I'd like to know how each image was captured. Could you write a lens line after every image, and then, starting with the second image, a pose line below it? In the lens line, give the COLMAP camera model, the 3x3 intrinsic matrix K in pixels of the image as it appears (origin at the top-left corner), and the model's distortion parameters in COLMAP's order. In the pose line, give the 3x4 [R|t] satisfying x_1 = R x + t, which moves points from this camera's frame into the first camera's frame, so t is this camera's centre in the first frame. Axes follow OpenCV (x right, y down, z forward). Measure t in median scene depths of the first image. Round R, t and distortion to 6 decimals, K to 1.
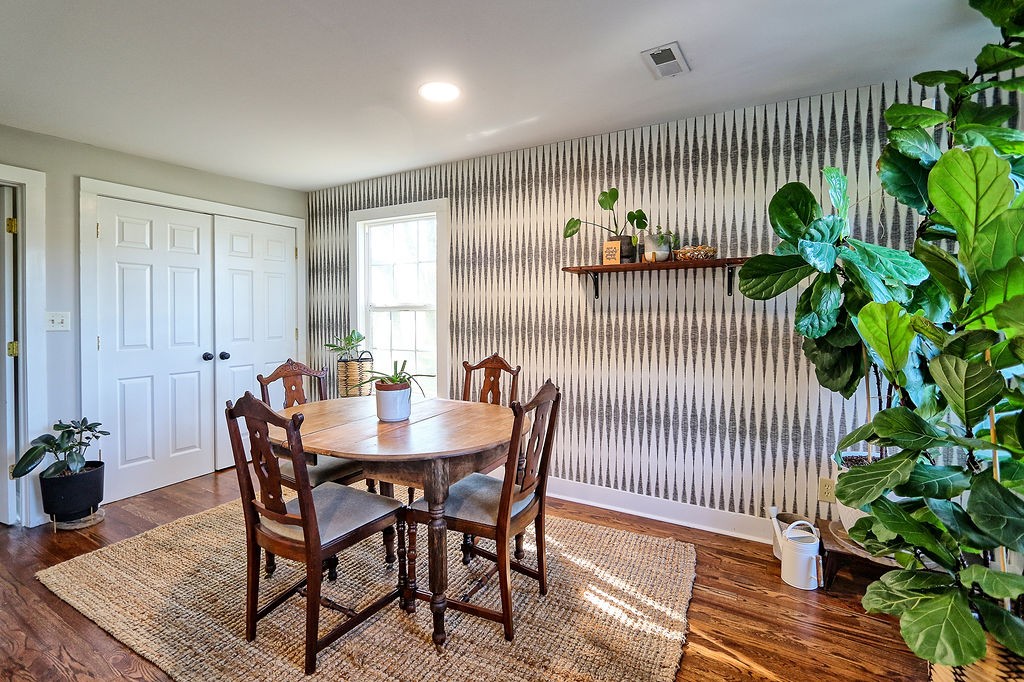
lens RADIAL K [[486.0, 0, 499.2], [0, 486.0, 318.7], [0, 0, 1]] dist [-0.004829, -0.000703]
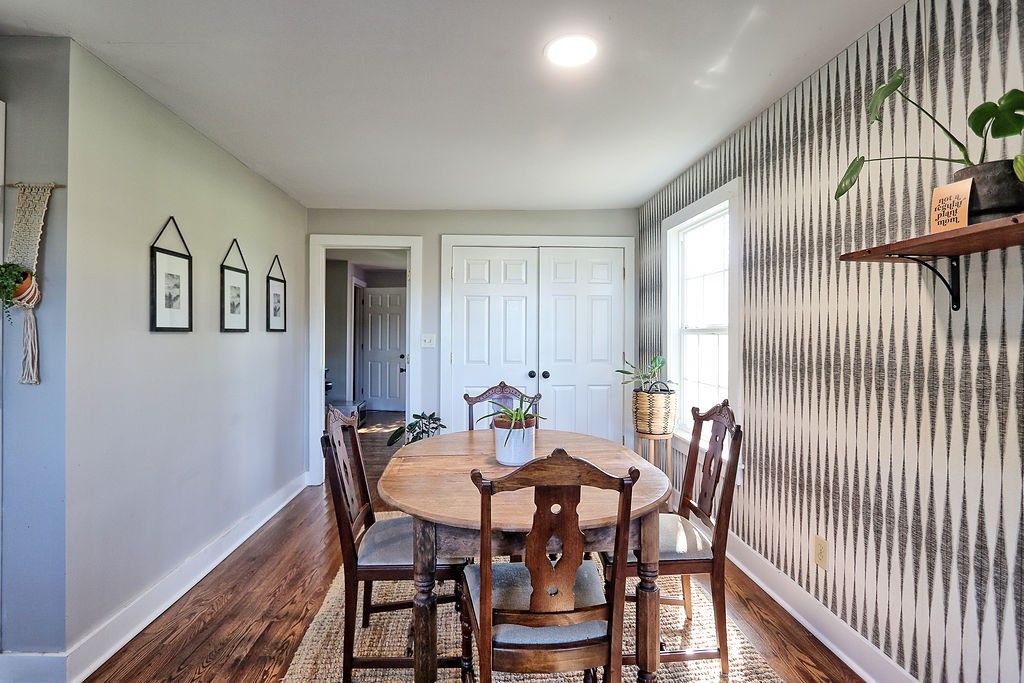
lens RADIAL K [[486.0, 0, 494.8], [0, 486.0, 333.1], [0, 0, 1]] dist [-0.004479, -0.000595]
pose [[0.549875, 0.001732, -0.835245, 0.319128], [-0.015094, 0.999855, -0.007863, -0.007765], [0.835110, 0.016931, 0.549822, 0.337755]]
